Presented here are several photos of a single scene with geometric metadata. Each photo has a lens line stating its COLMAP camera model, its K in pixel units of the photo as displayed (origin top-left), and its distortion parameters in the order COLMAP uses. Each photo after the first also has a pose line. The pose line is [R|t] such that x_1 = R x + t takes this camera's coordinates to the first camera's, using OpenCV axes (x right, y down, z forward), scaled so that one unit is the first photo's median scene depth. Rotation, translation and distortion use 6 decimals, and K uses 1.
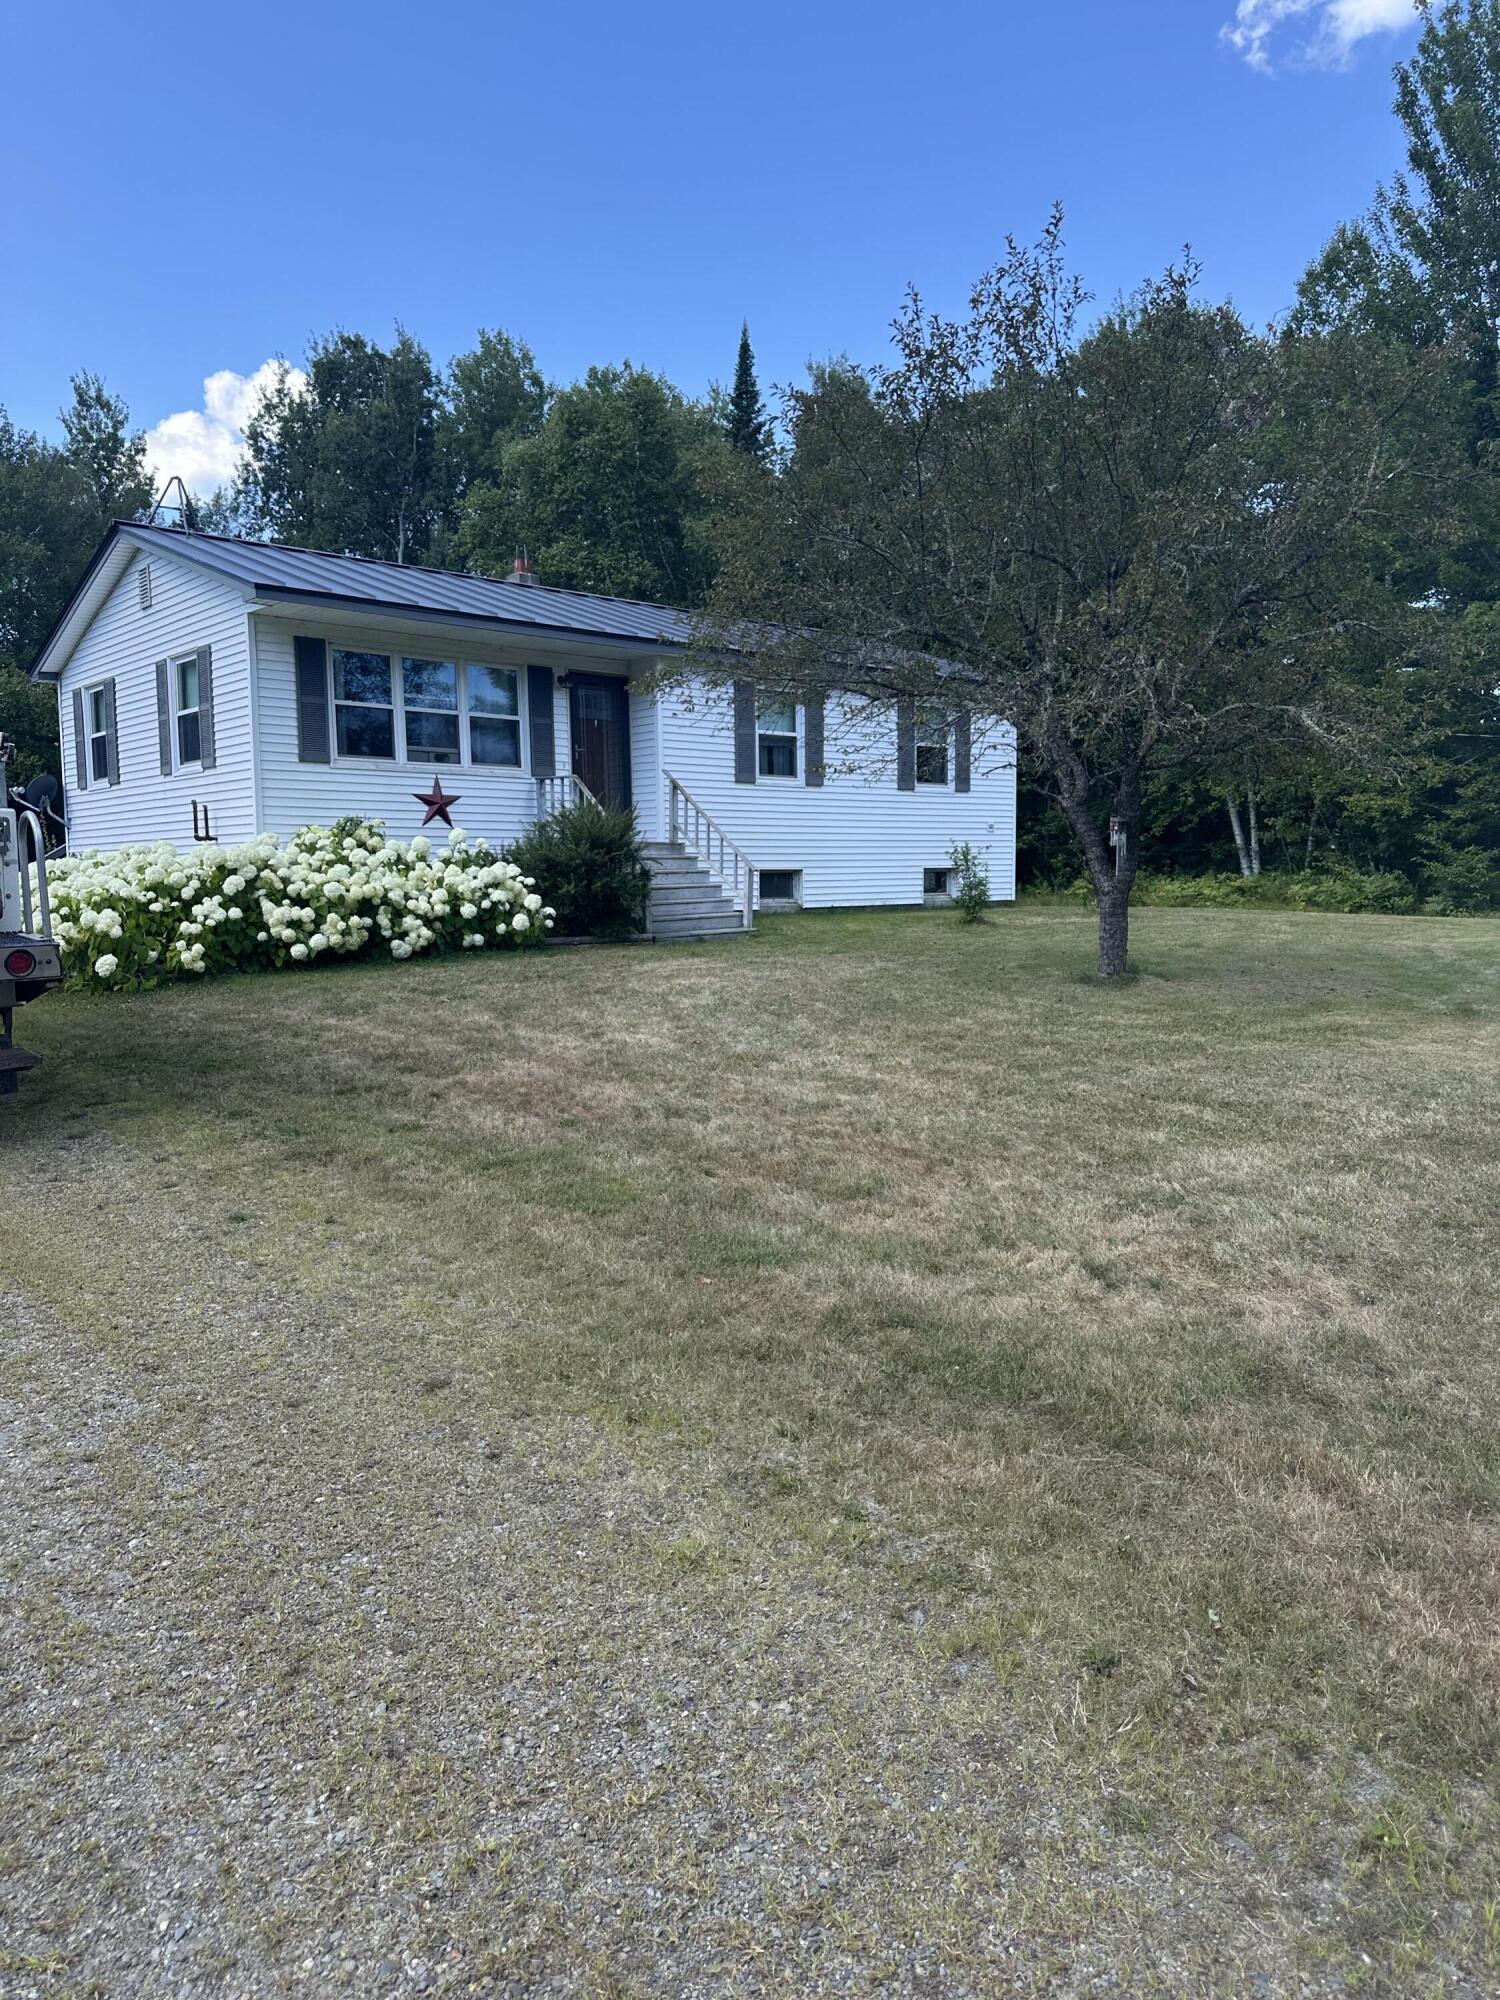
lens RADIAL K [[1391.0, 0, 743.2], [0, 1391.0, 990.6], [0, 0, 1]] dist [0.073833, -0.059474]
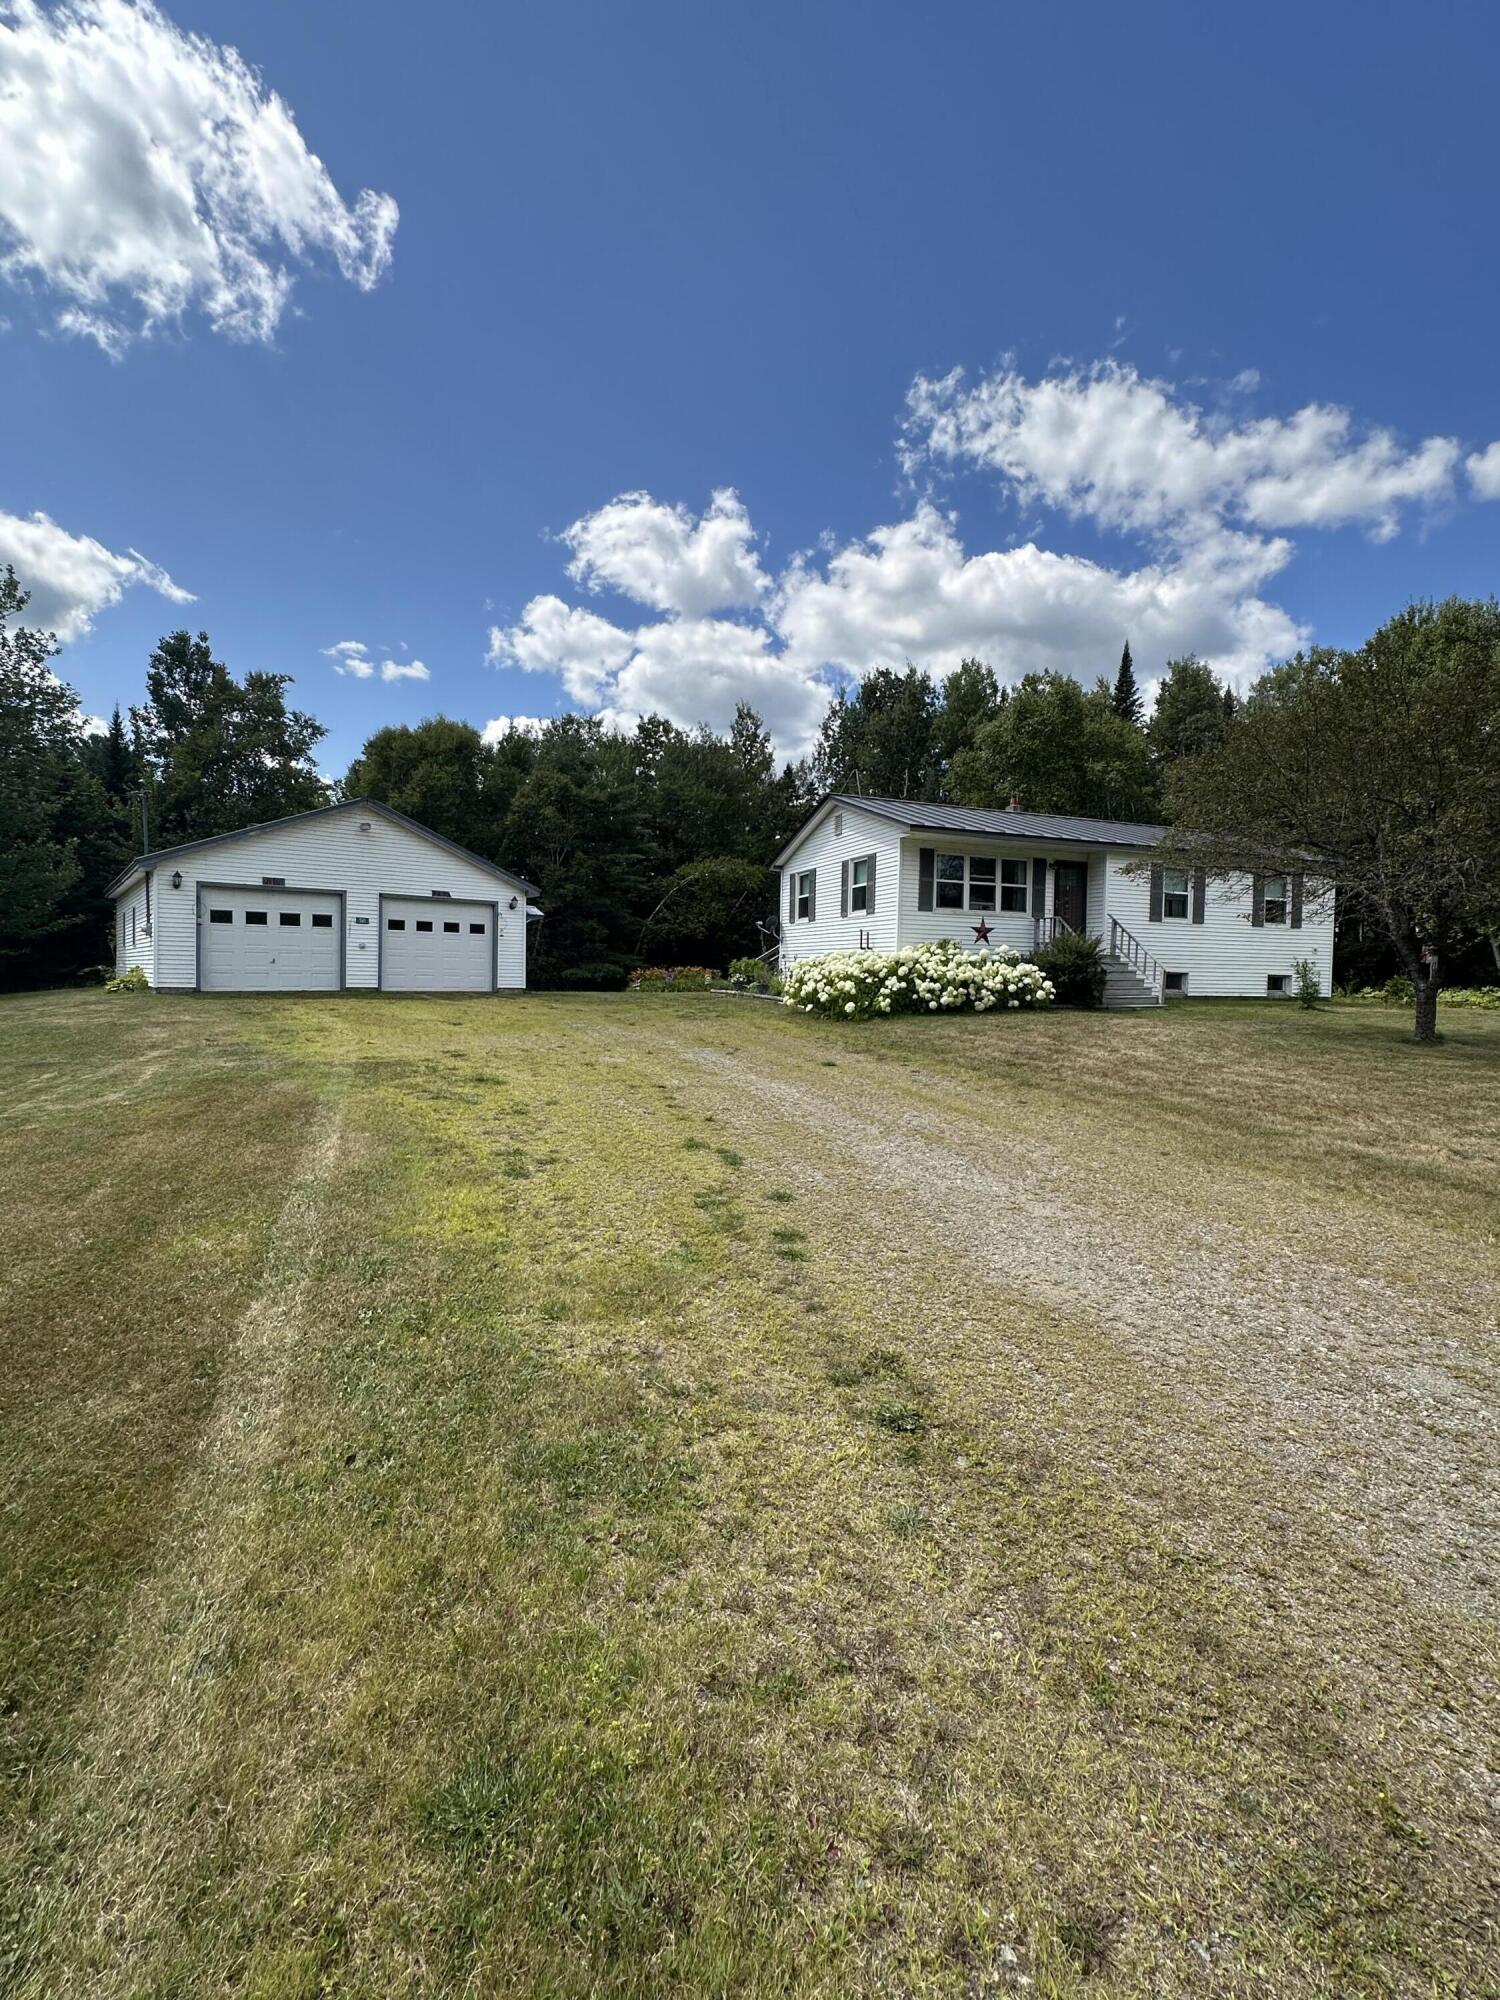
lens RADIAL K [[862.4, 0, 747.3], [0, 862.4, 997.9], [0, 0, 1]] dist [-0.000865, -0.000108]
pose [[0.929748, 0.041637, -0.365835, -0.101276], [-0.061280, 0.997226, -0.042242, 0.028351], [0.363062, 0.061693, 0.929720, -0.230140]]
